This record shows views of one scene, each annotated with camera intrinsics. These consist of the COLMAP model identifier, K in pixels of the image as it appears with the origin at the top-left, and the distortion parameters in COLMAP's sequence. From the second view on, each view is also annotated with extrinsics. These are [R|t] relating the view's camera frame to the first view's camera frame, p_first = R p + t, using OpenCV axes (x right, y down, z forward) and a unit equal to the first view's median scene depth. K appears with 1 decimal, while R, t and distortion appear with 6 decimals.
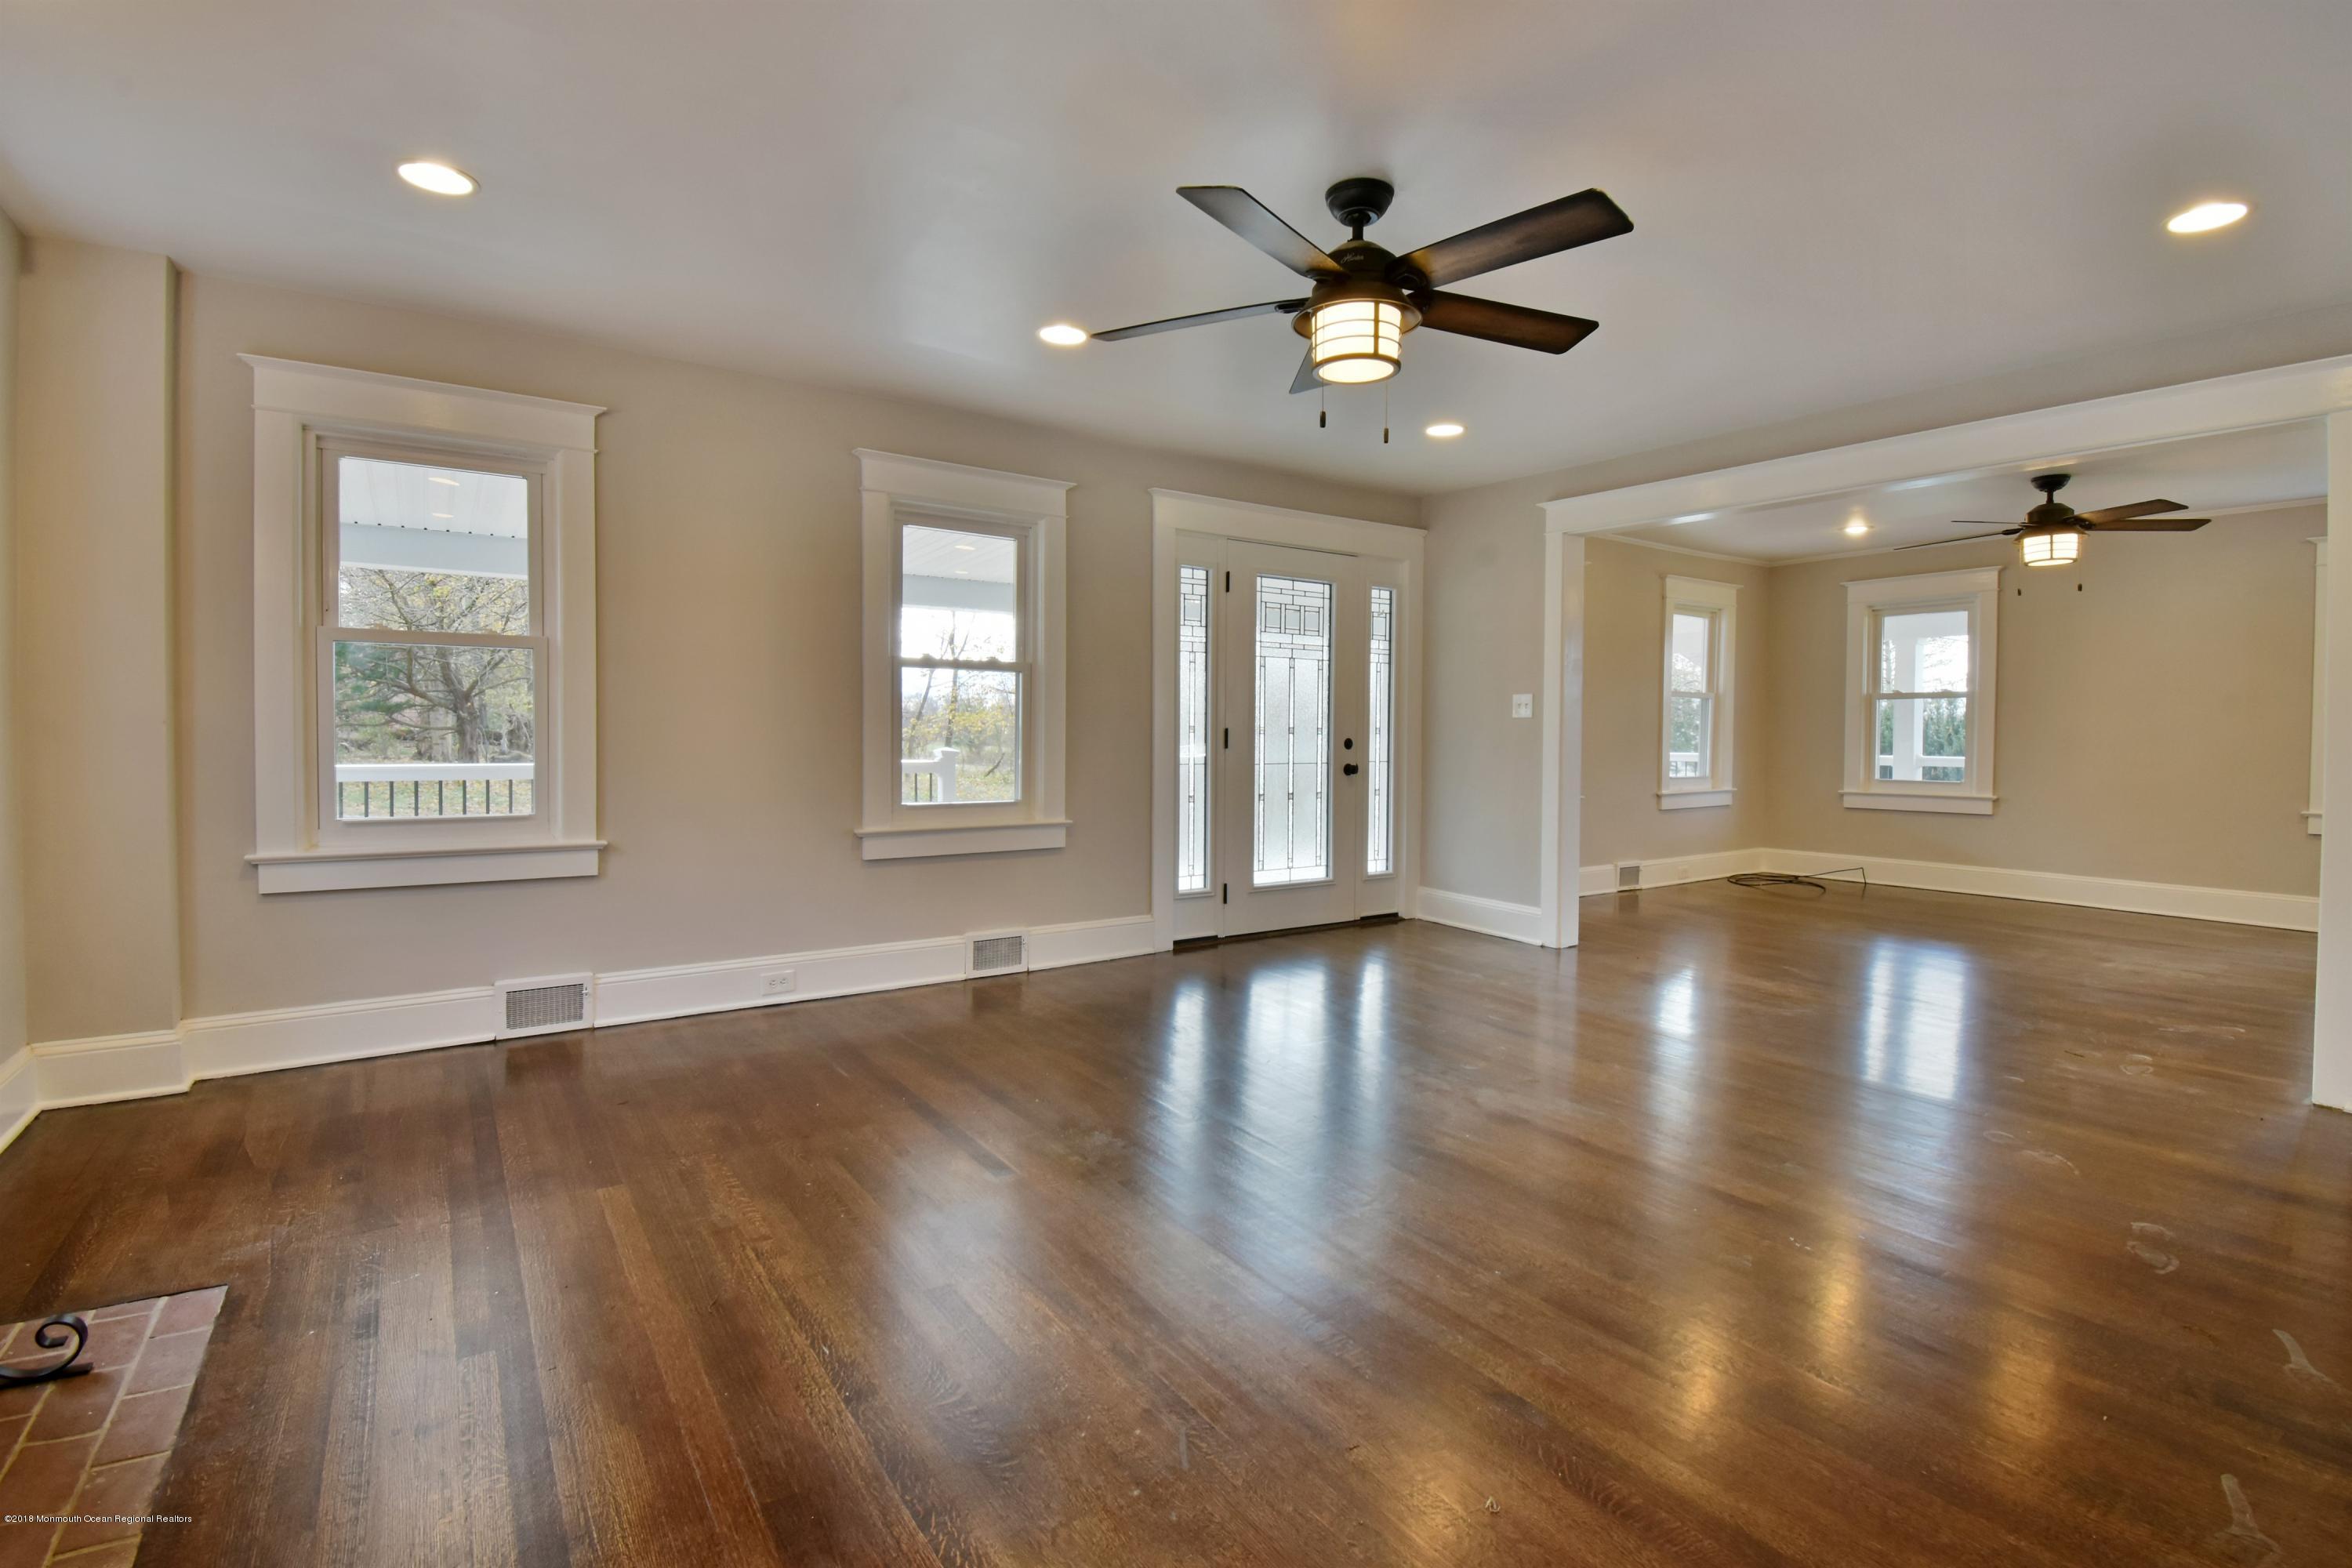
lens RADIAL K [[1070.2, 0, 1179.1], [0, 1070.2, 767.7], [0, 0, 1]] dist [0.009135, -0.000169]
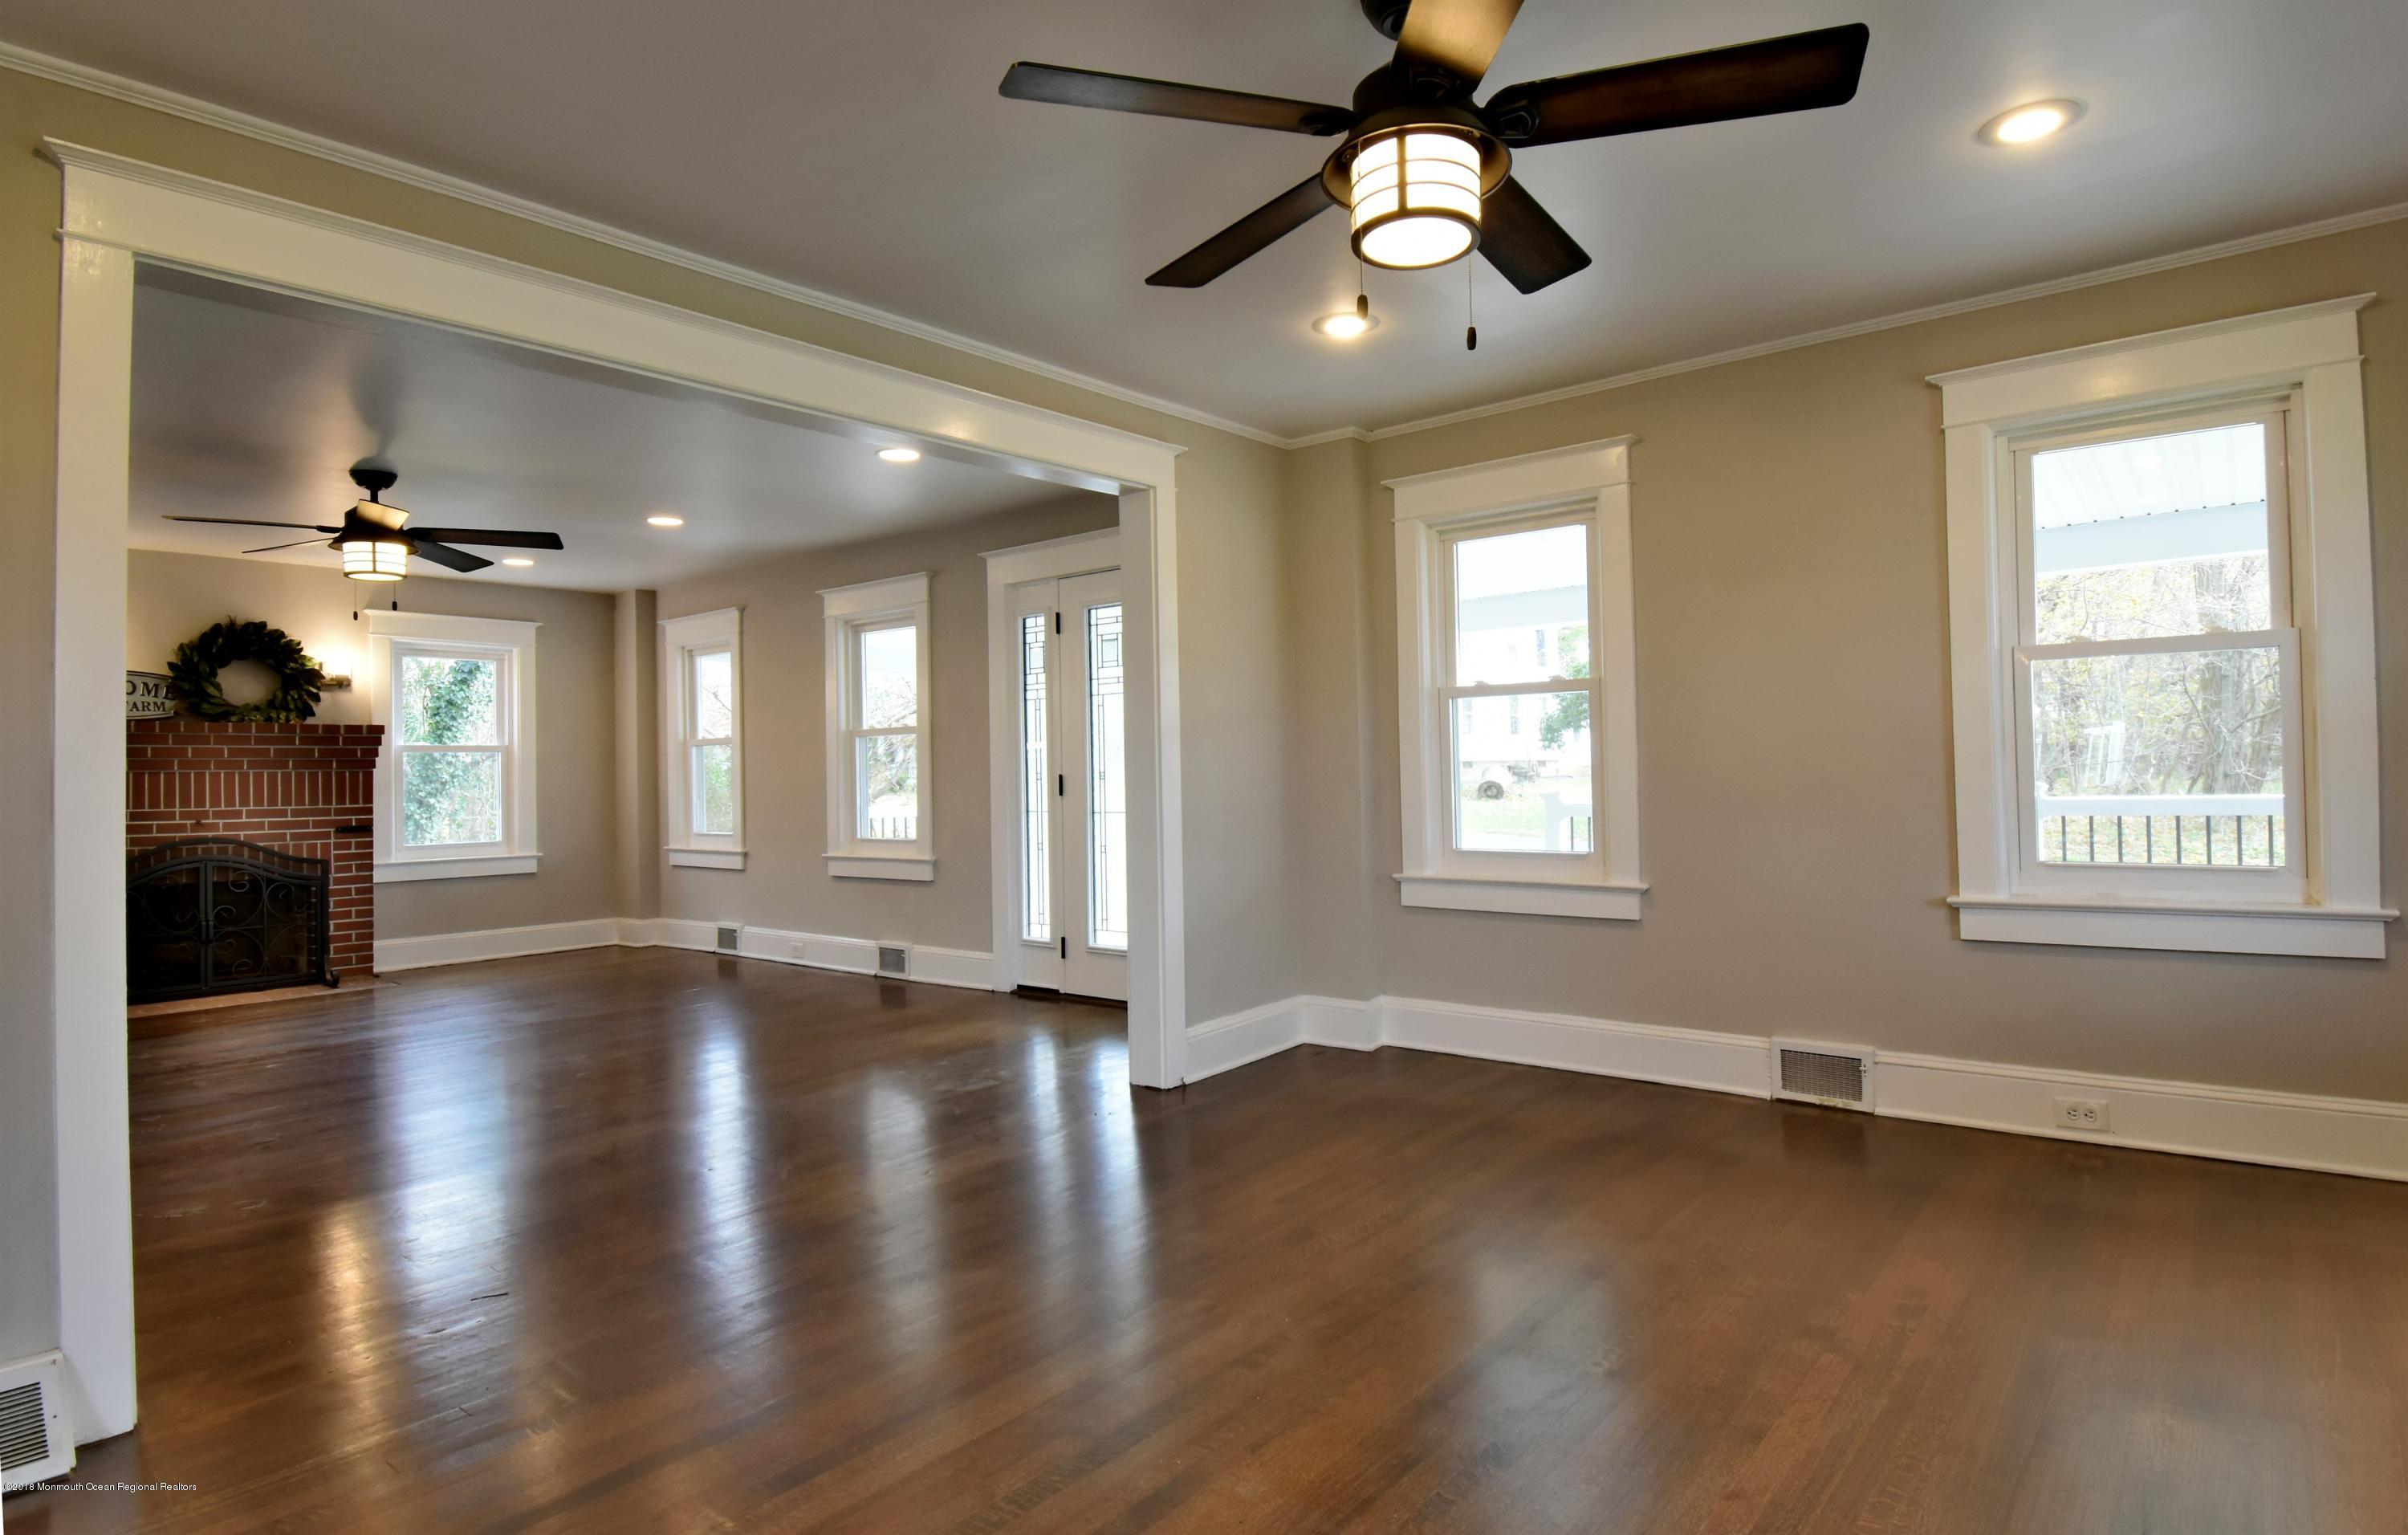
lens RADIAL K [[1302.2, 0, 1204.0], [0, 1302.2, 767.5], [0, 0, 1]] dist [-0.022756, -0.000652]
pose [[0.255217, -0.020926, -0.966657, 1.201698], [-0.005207, 0.999722, -0.023017, -0.017136], [0.966870, 0.010908, 0.255037, 0.823309]]
